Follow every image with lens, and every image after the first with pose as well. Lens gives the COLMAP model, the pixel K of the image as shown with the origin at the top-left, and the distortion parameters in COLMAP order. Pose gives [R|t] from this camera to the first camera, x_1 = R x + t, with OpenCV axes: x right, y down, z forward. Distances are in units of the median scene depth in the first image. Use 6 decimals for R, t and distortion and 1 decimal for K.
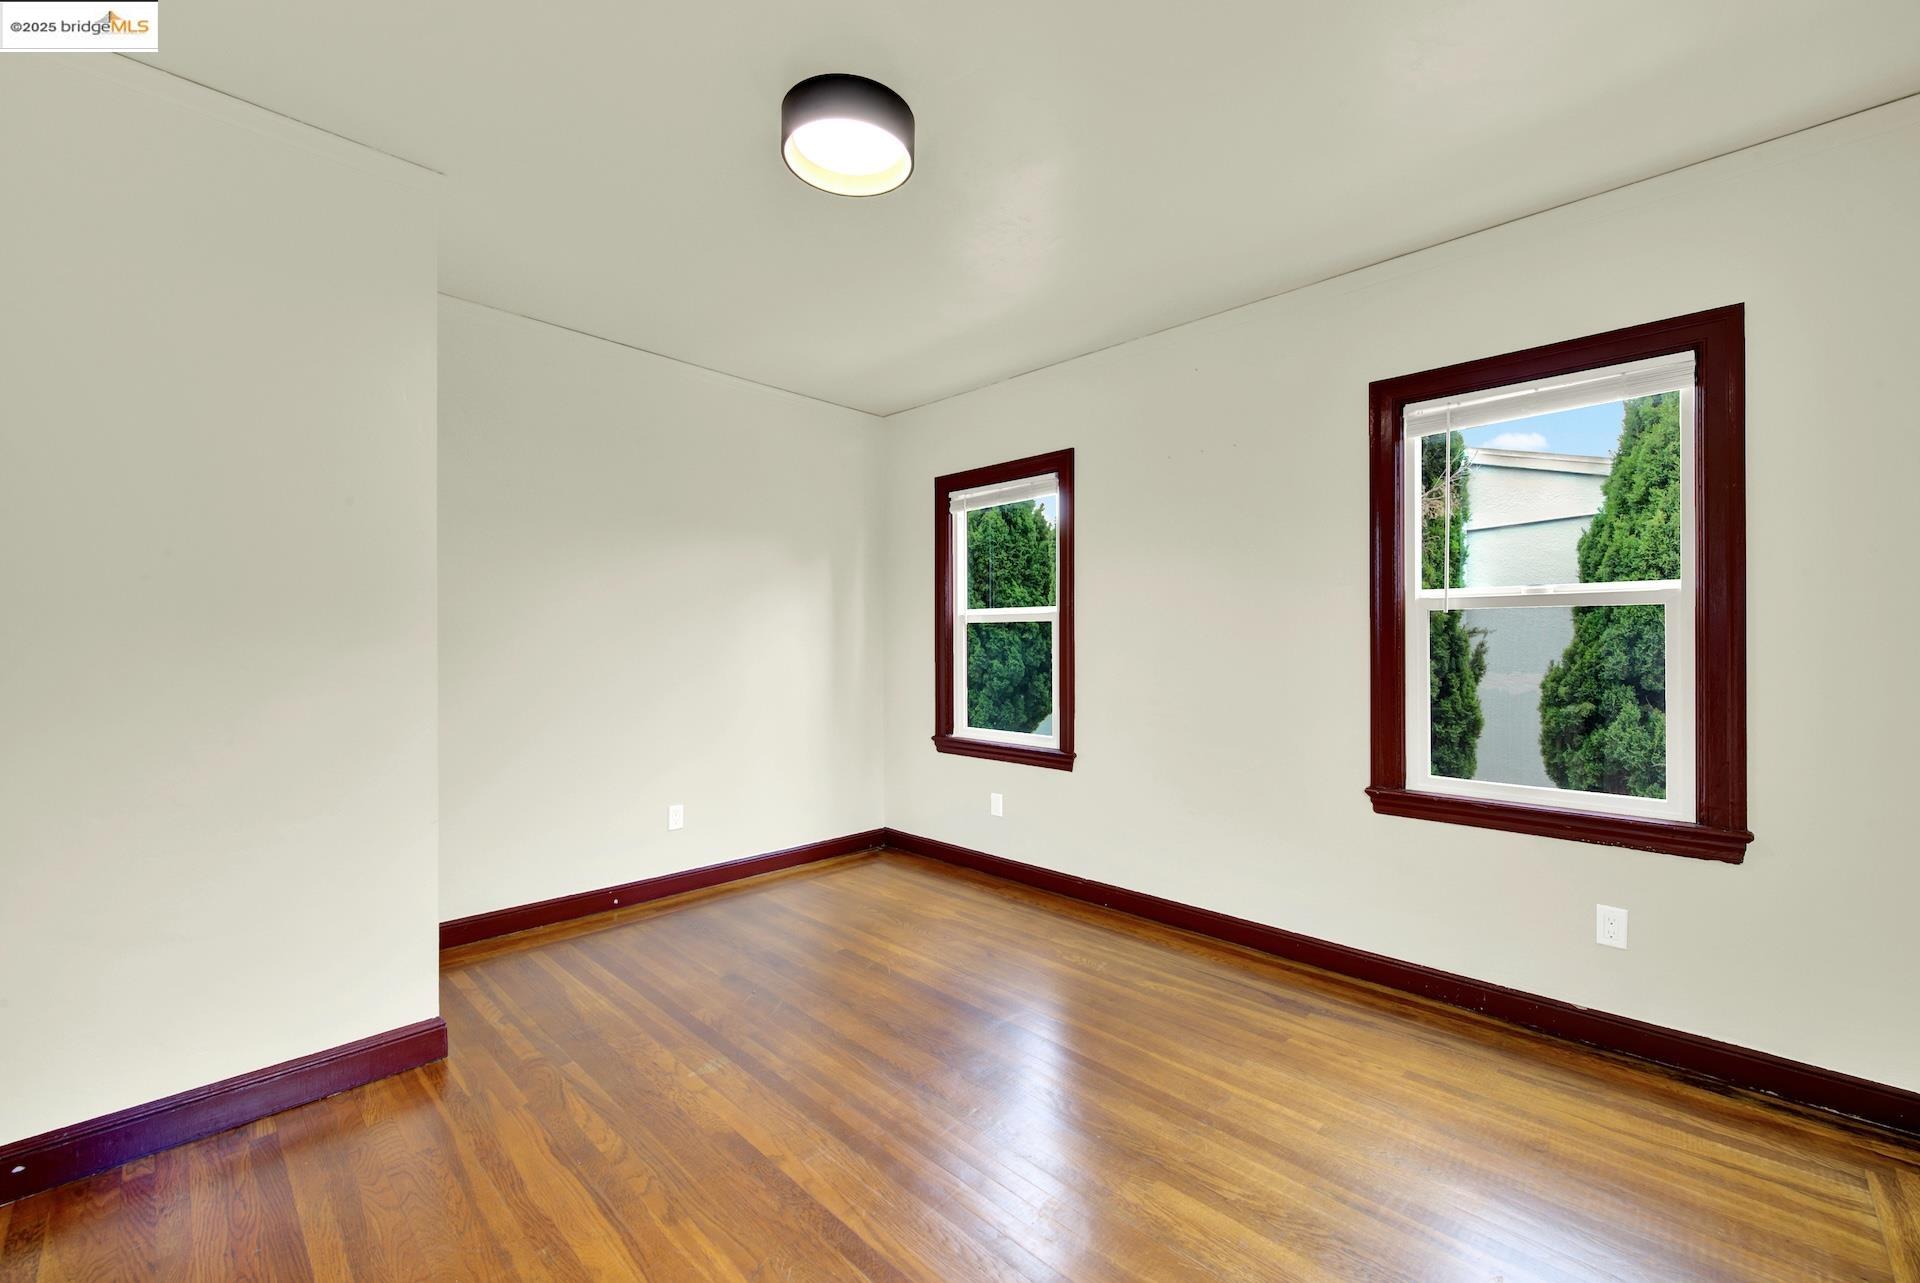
lens RADIAL K [[792.6, 0, 971.0], [0, 792.6, 636.5], [0, 0, 1]] dist [0.000459, -0.001026]
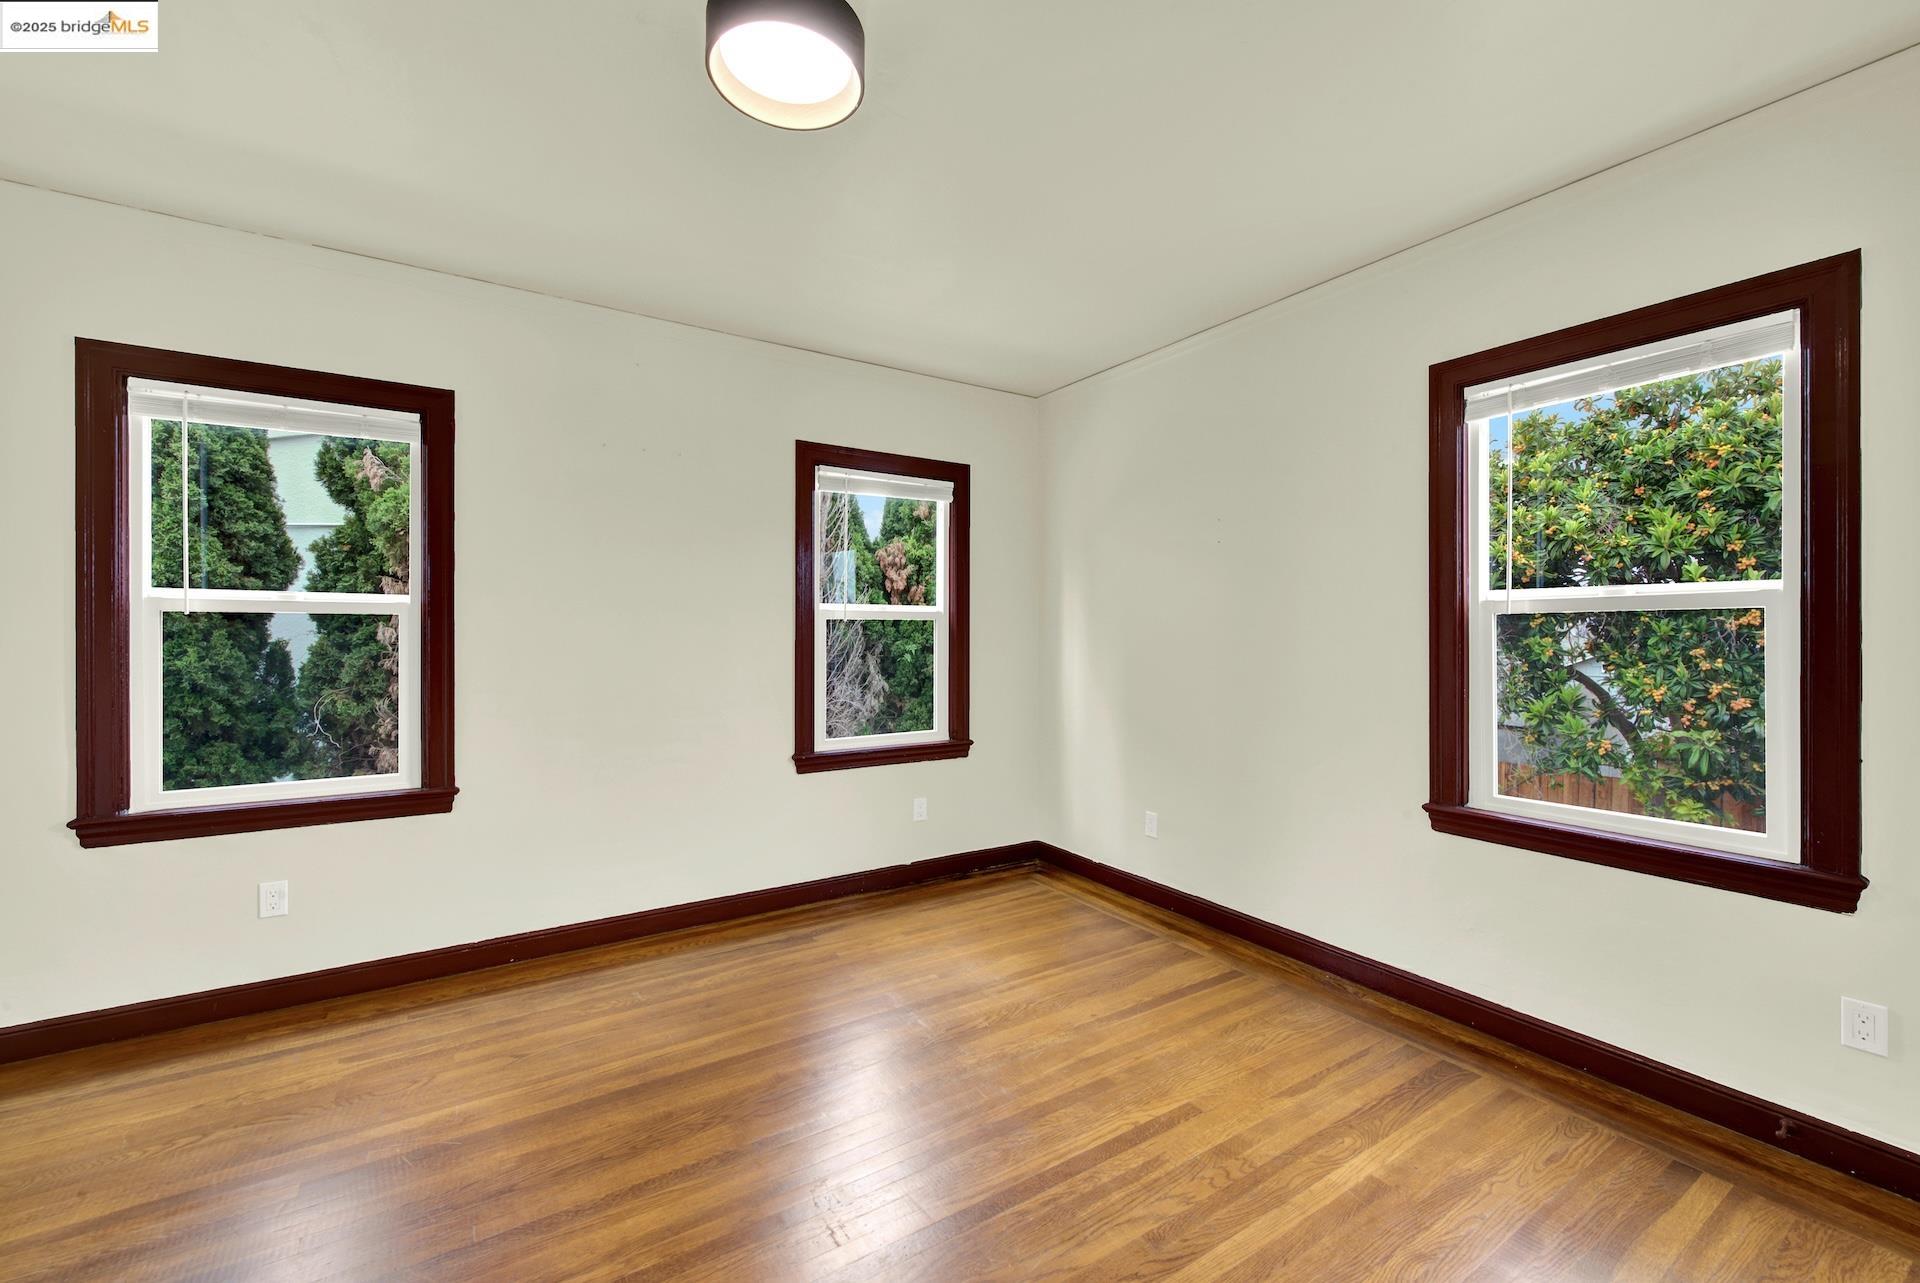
lens RADIAL K [[792.6, 0, 971.0], [0, 792.6, 636.5], [0, 0, 1]] dist [0.000459, -0.001026]
pose [[0.194997, 0.003989, 0.980796, -0.690605], [-0.005158, 0.999982, -0.003041, 0.000758], [-0.980790, -0.004466, 0.195014, 0.466392]]
